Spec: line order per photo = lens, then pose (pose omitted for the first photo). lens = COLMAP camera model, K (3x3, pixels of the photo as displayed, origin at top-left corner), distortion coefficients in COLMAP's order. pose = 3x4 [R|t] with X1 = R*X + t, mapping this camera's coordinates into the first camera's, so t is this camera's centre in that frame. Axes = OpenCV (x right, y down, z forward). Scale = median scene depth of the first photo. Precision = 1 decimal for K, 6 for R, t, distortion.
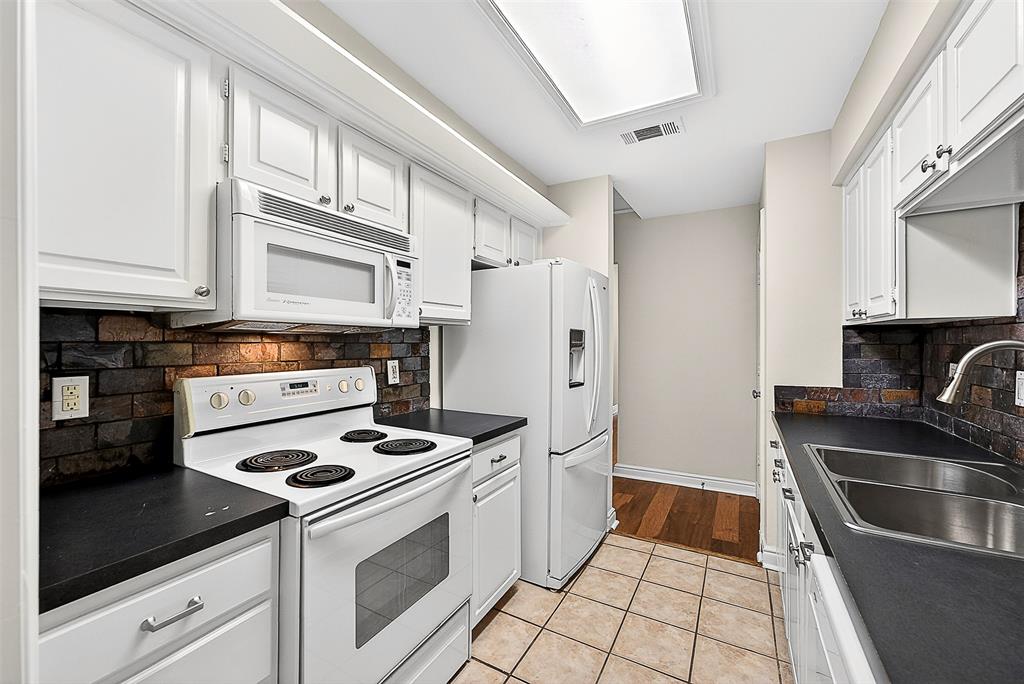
lens RADIAL K [[422.9, 0, 514.3], [0, 422.9, 339.6], [0, 0, 1]] dist [0.004308, 0.002759]
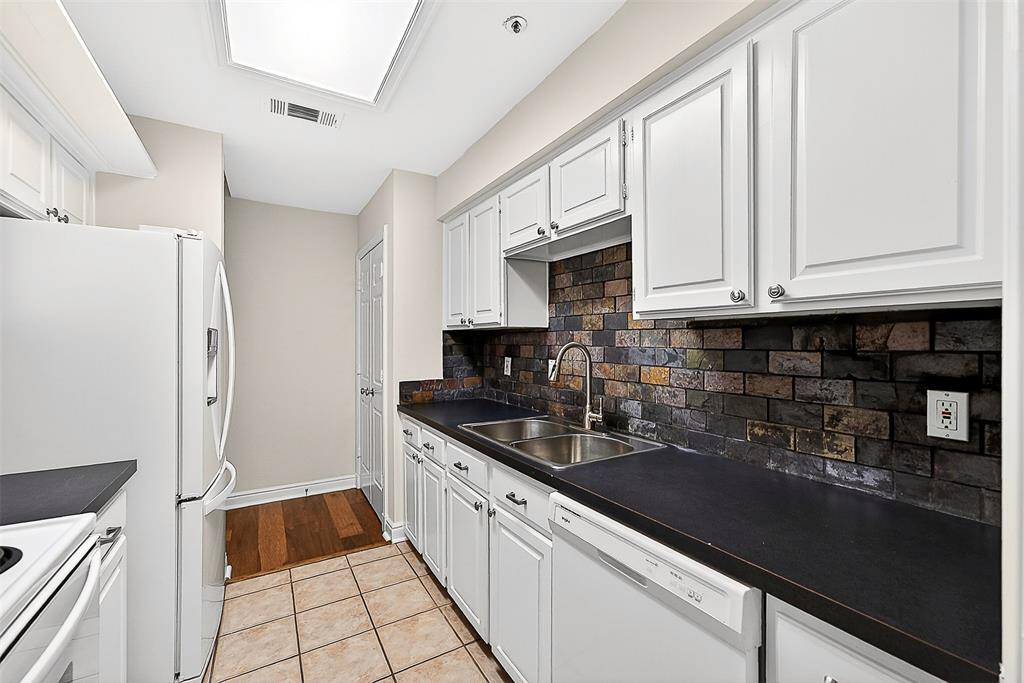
lens RADIAL K [[422.9, 0, 514.2], [0, 422.9, 341.2], [0, 0, 1]] dist [0.004308, 0.002759]
pose [[0.513288, -0.001595, 0.858215, -0.223959], [0.000908, 0.999999, 0.001316, -0.003140], [-0.858216, 0.000103, 0.513289, 0.150896]]
